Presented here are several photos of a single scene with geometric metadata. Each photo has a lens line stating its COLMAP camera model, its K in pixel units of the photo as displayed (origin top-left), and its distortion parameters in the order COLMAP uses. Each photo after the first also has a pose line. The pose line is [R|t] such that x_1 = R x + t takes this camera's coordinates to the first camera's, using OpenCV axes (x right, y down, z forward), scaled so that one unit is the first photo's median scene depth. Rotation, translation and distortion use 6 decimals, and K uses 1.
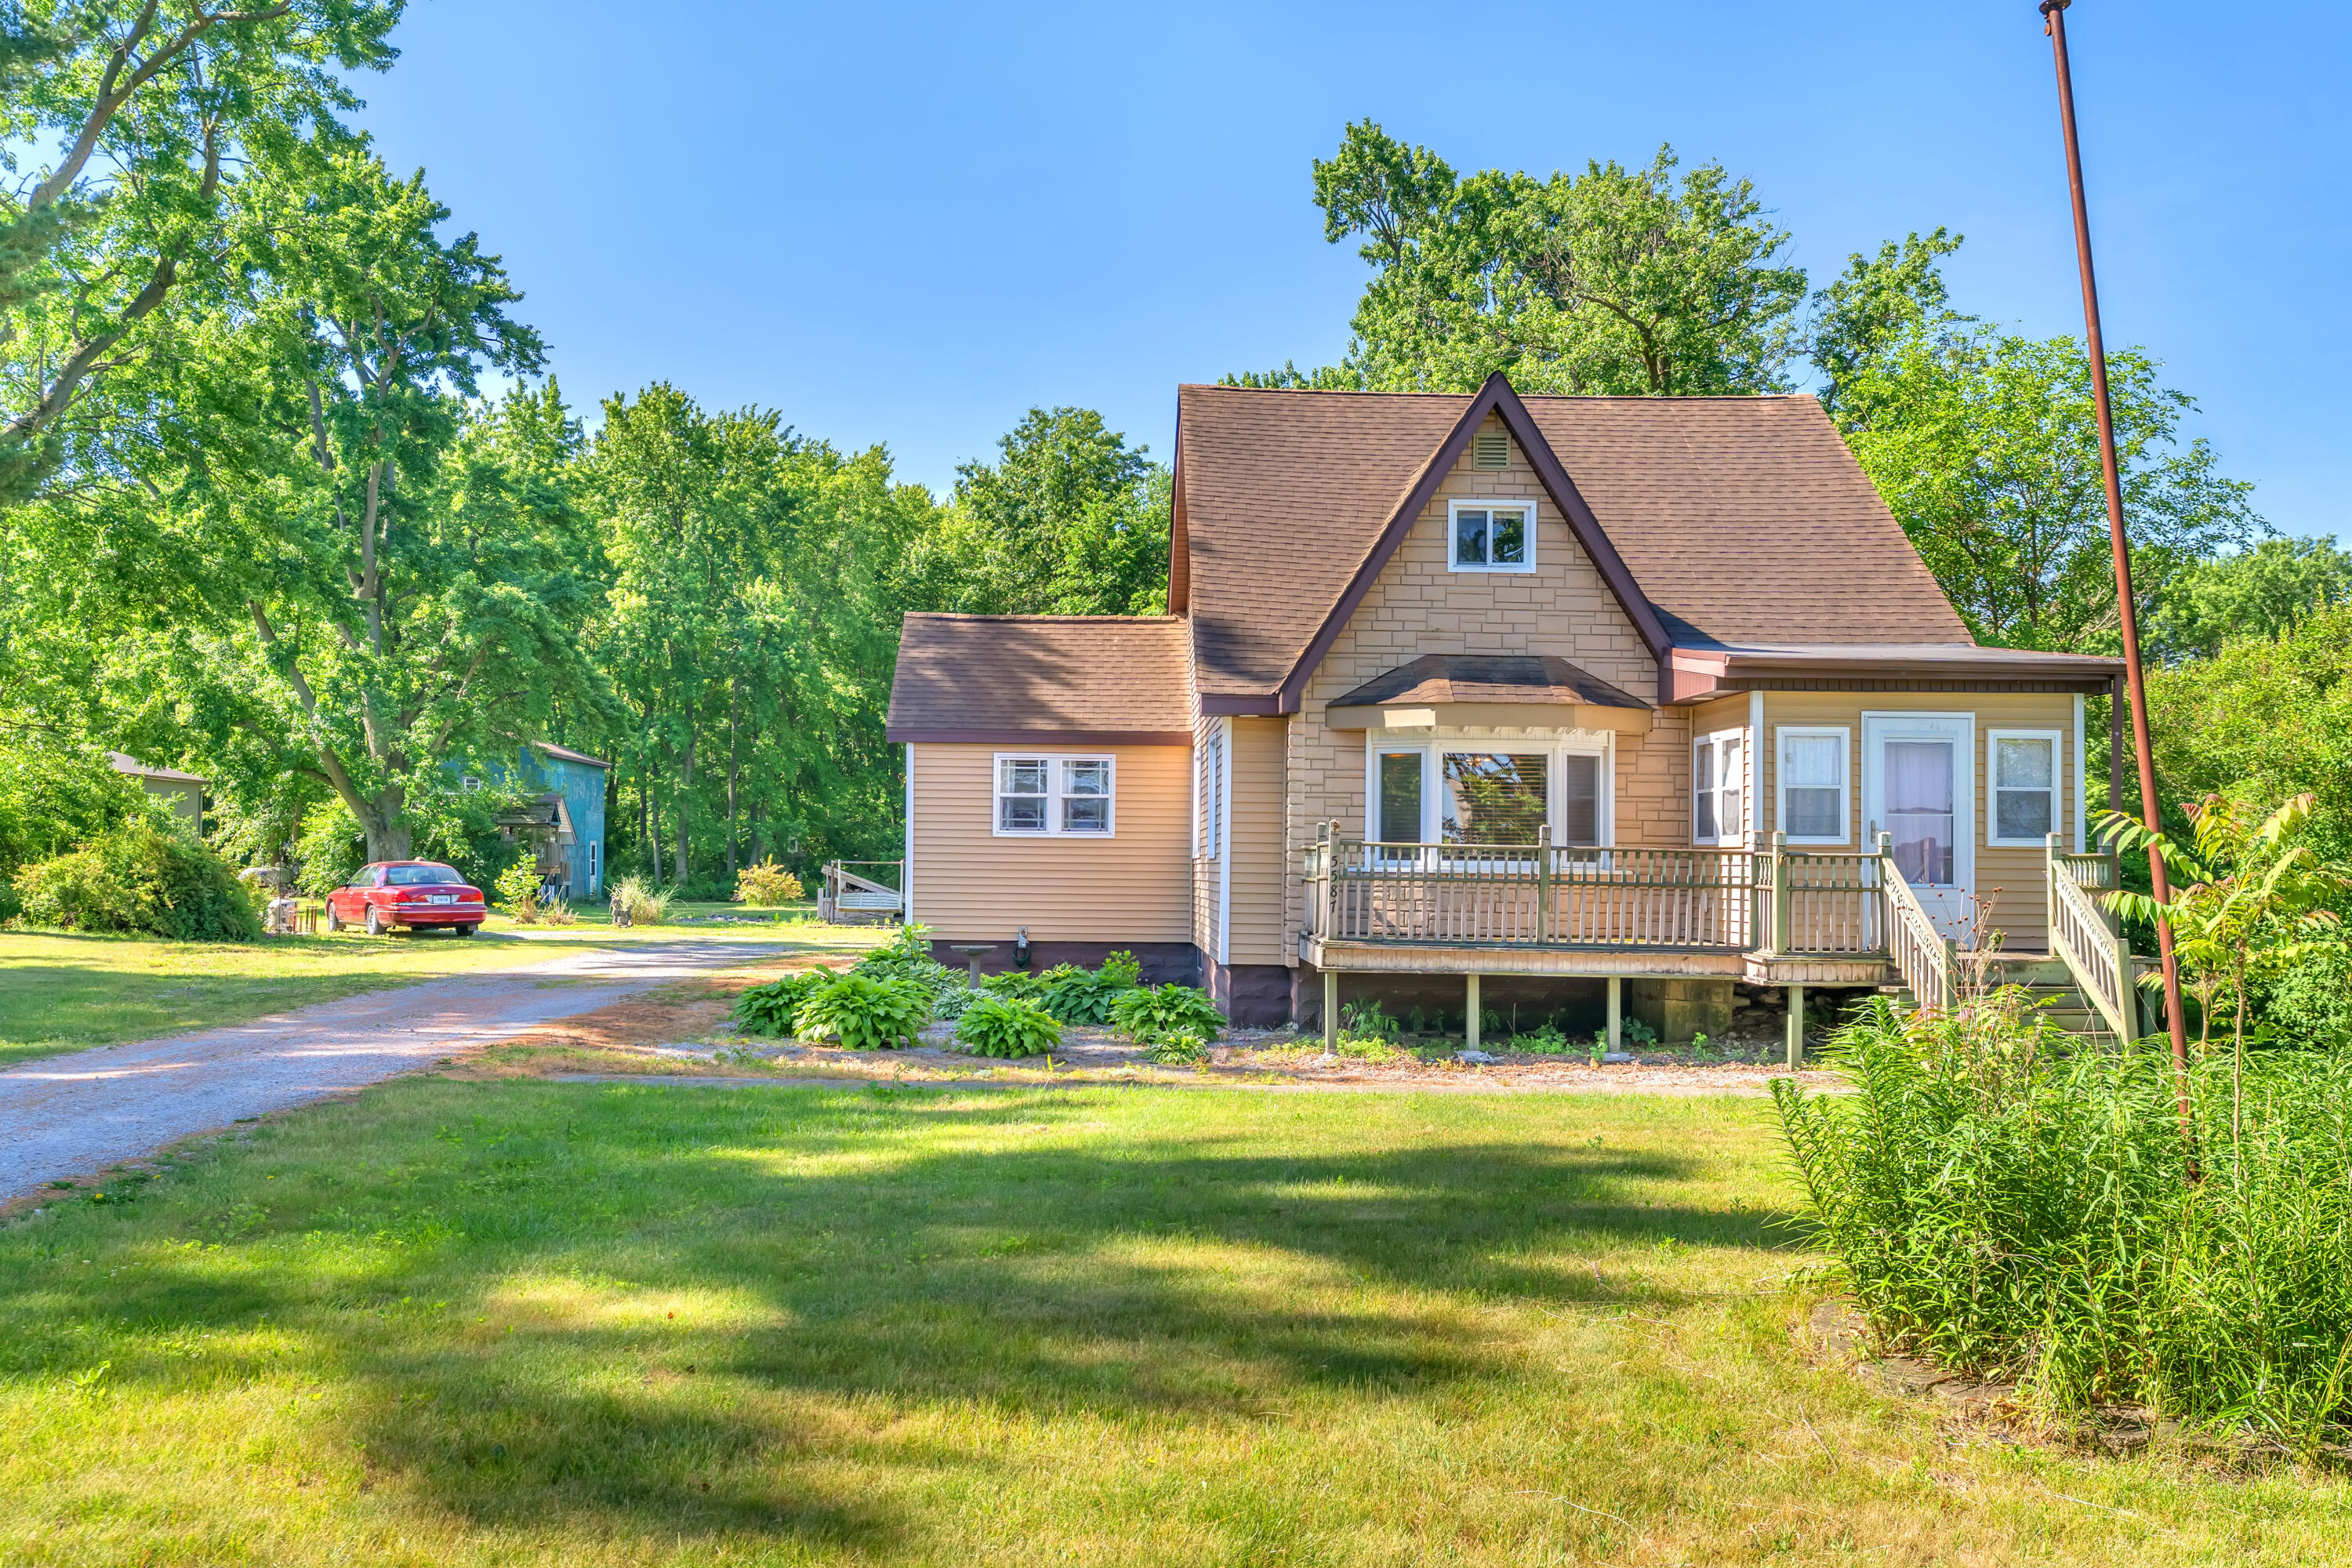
lens RADIAL K [[2014.8, 0, 1157.3], [0, 2014.8, 838.9], [0, 0, 1]] dist [0.009494, -0.005711]
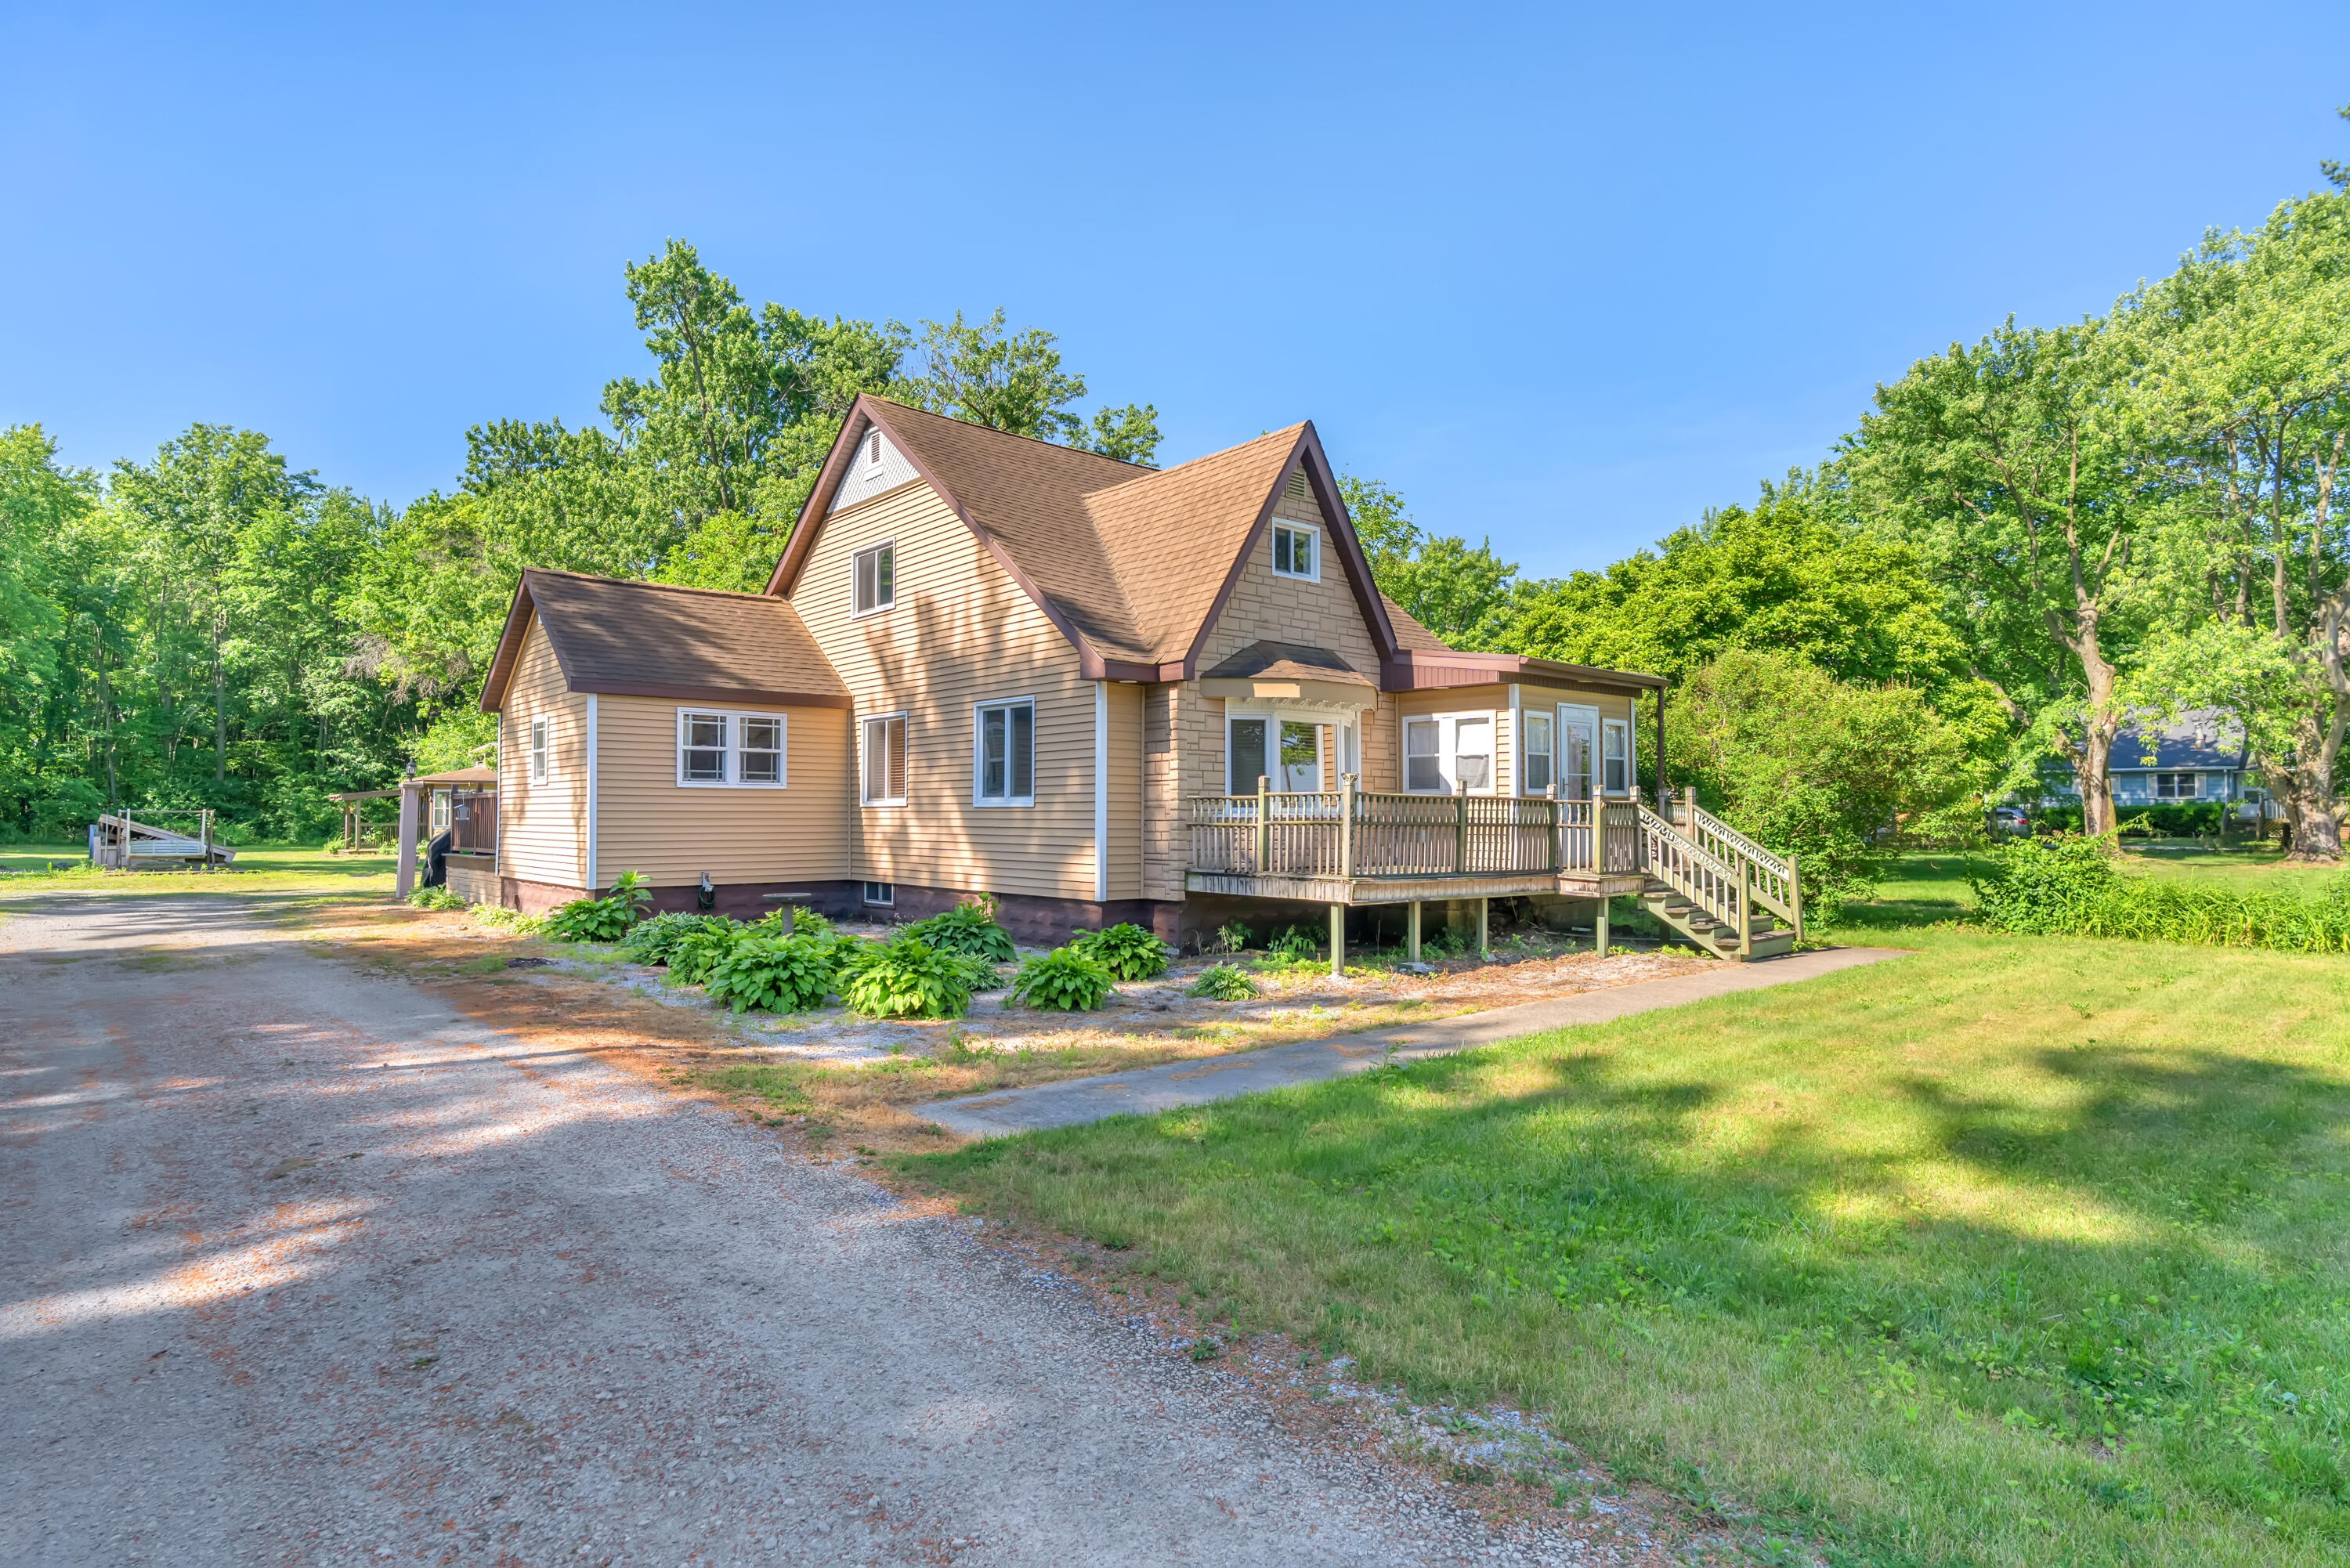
lens RADIAL K [[1228.5, 0, 1177.6], [0, 1228.5, 788.0], [0, 0, 1]] dist [-0.004989, -0.000439]
pose [[0.771250, 0.004170, 0.636519, -0.380672], [-0.002303, 0.999990, -0.003760, 0.001698], [-0.636529, 0.001434, 0.771252, 0.453096]]
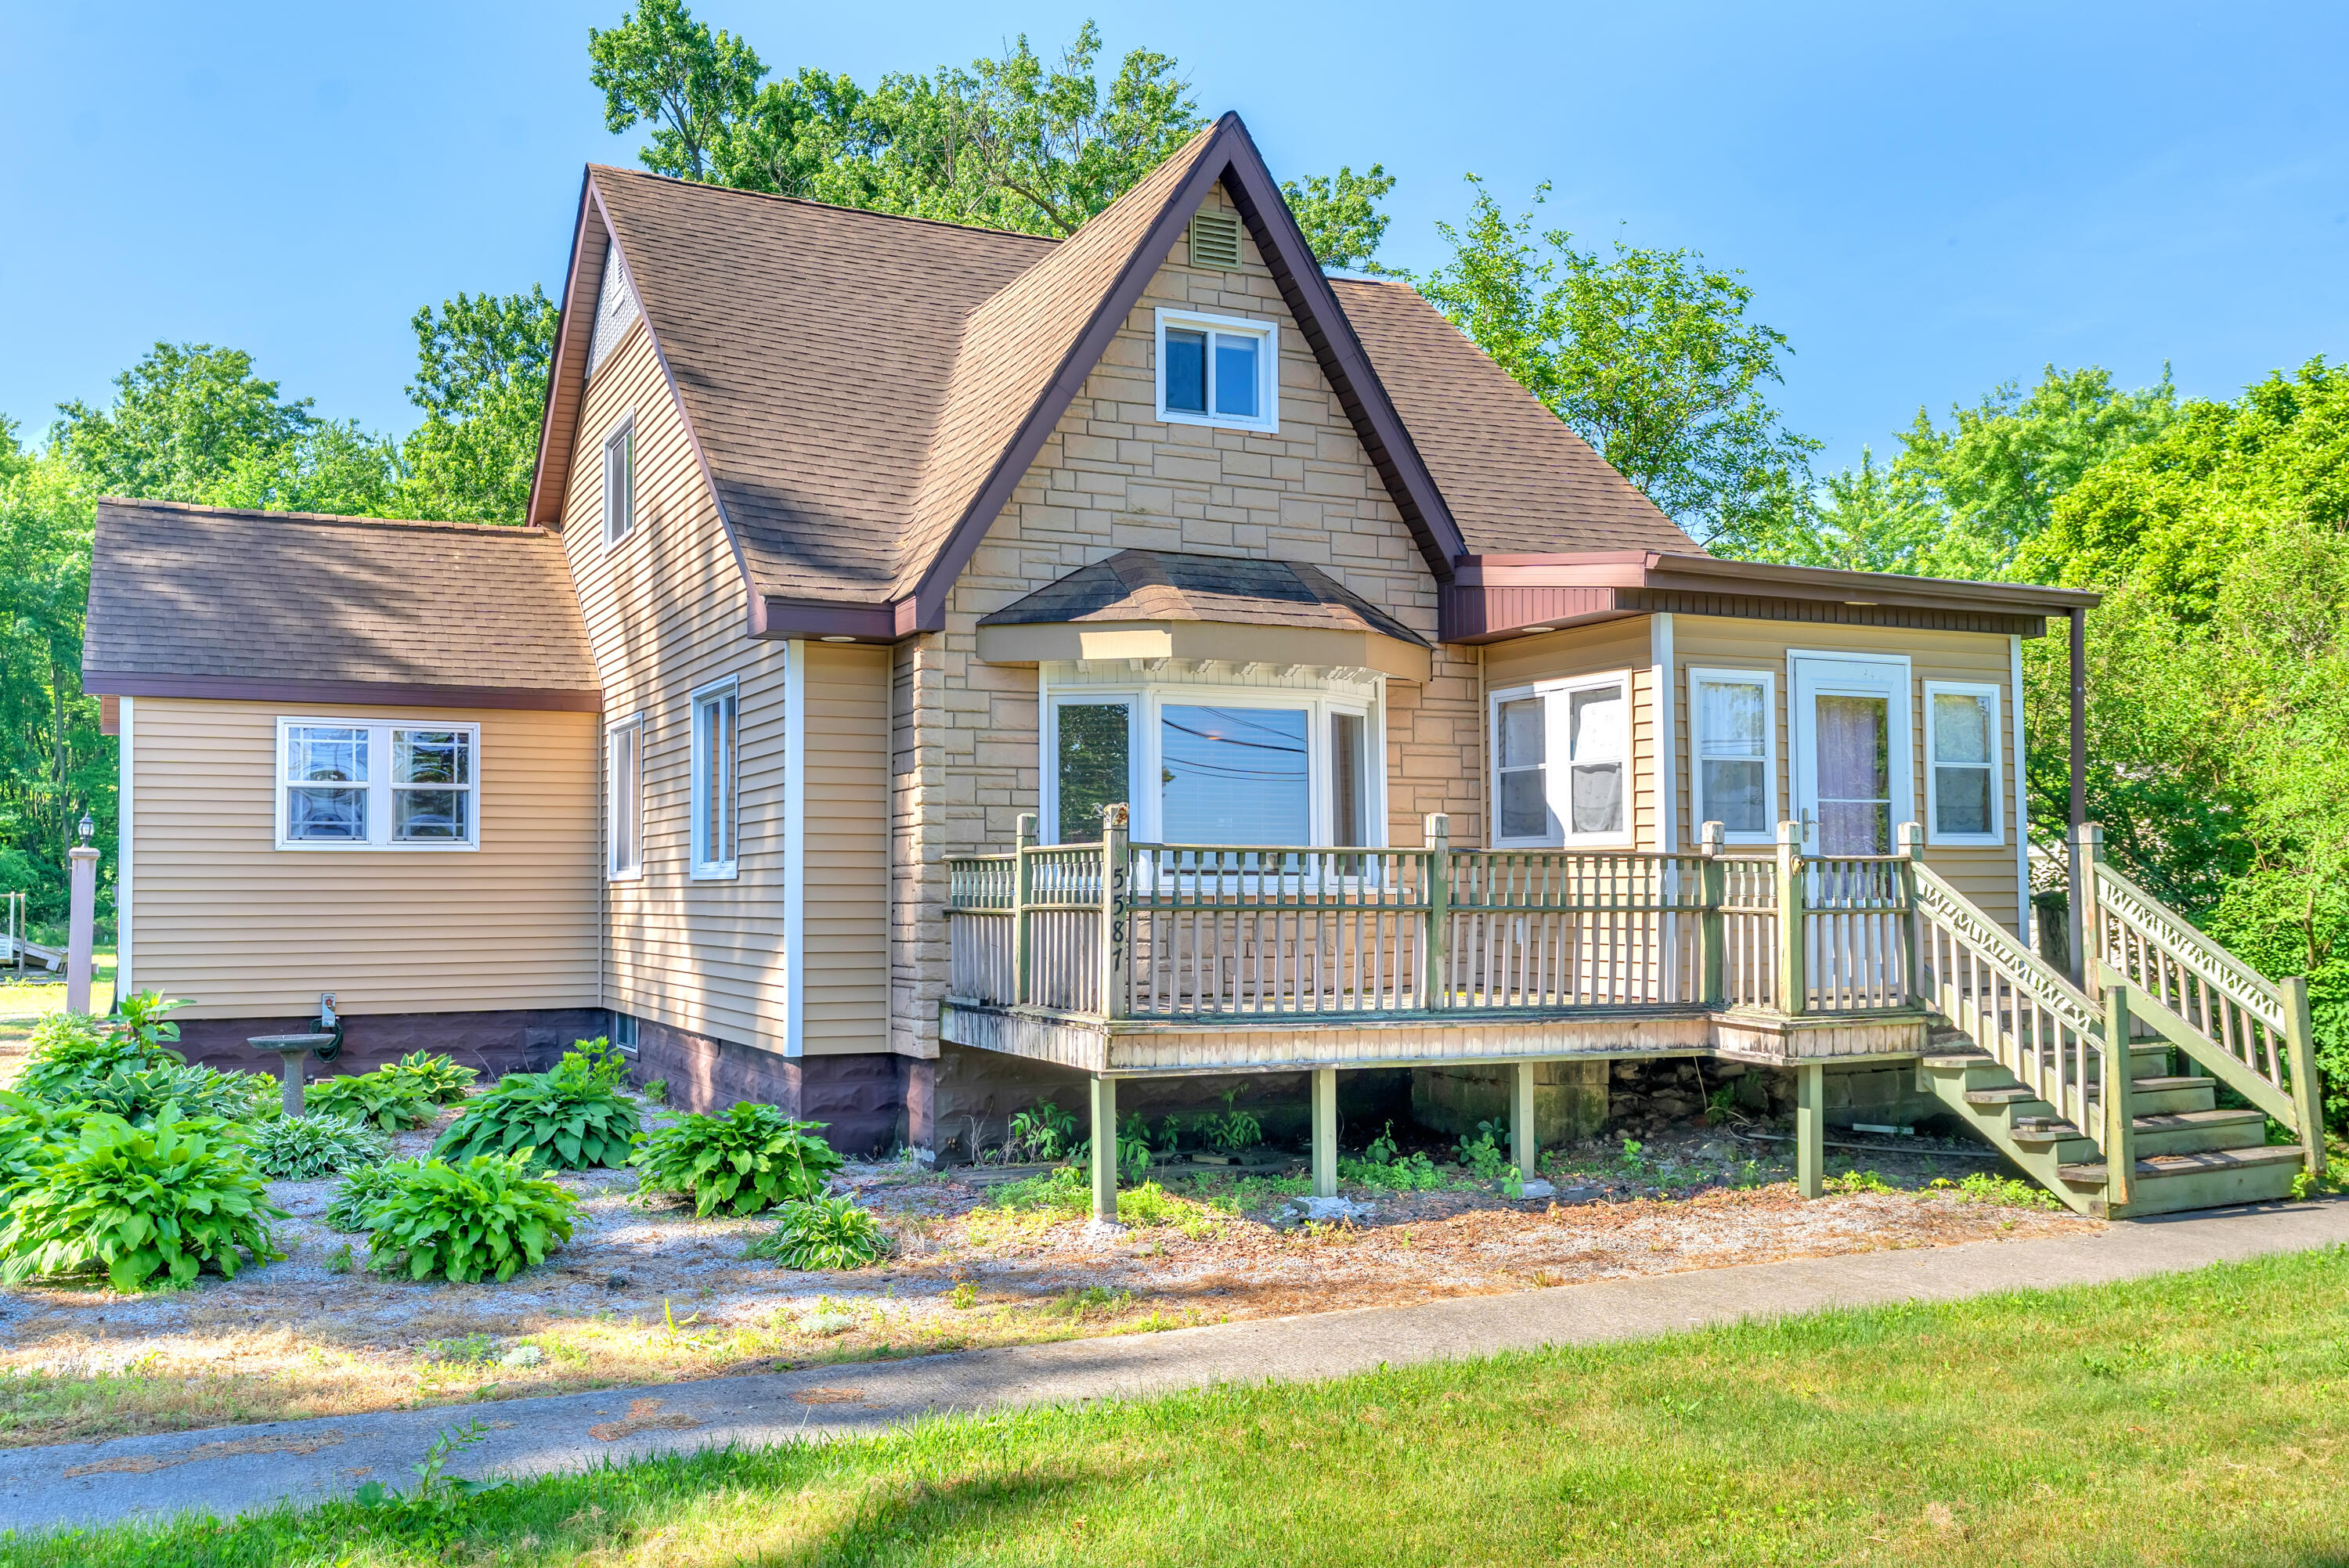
lens RADIAL K [[2012.0, 0, 1160.6], [0, 2012.0, 825.4], [0, 0, 1]] dist [0.009494, -0.005711]
pose [[0.914615, -0.002213, 0.404320, -0.110478], [0.009150, 0.999842, -0.015226, 0.004477], [-0.404222, 0.017625, 0.914491, 0.421988]]
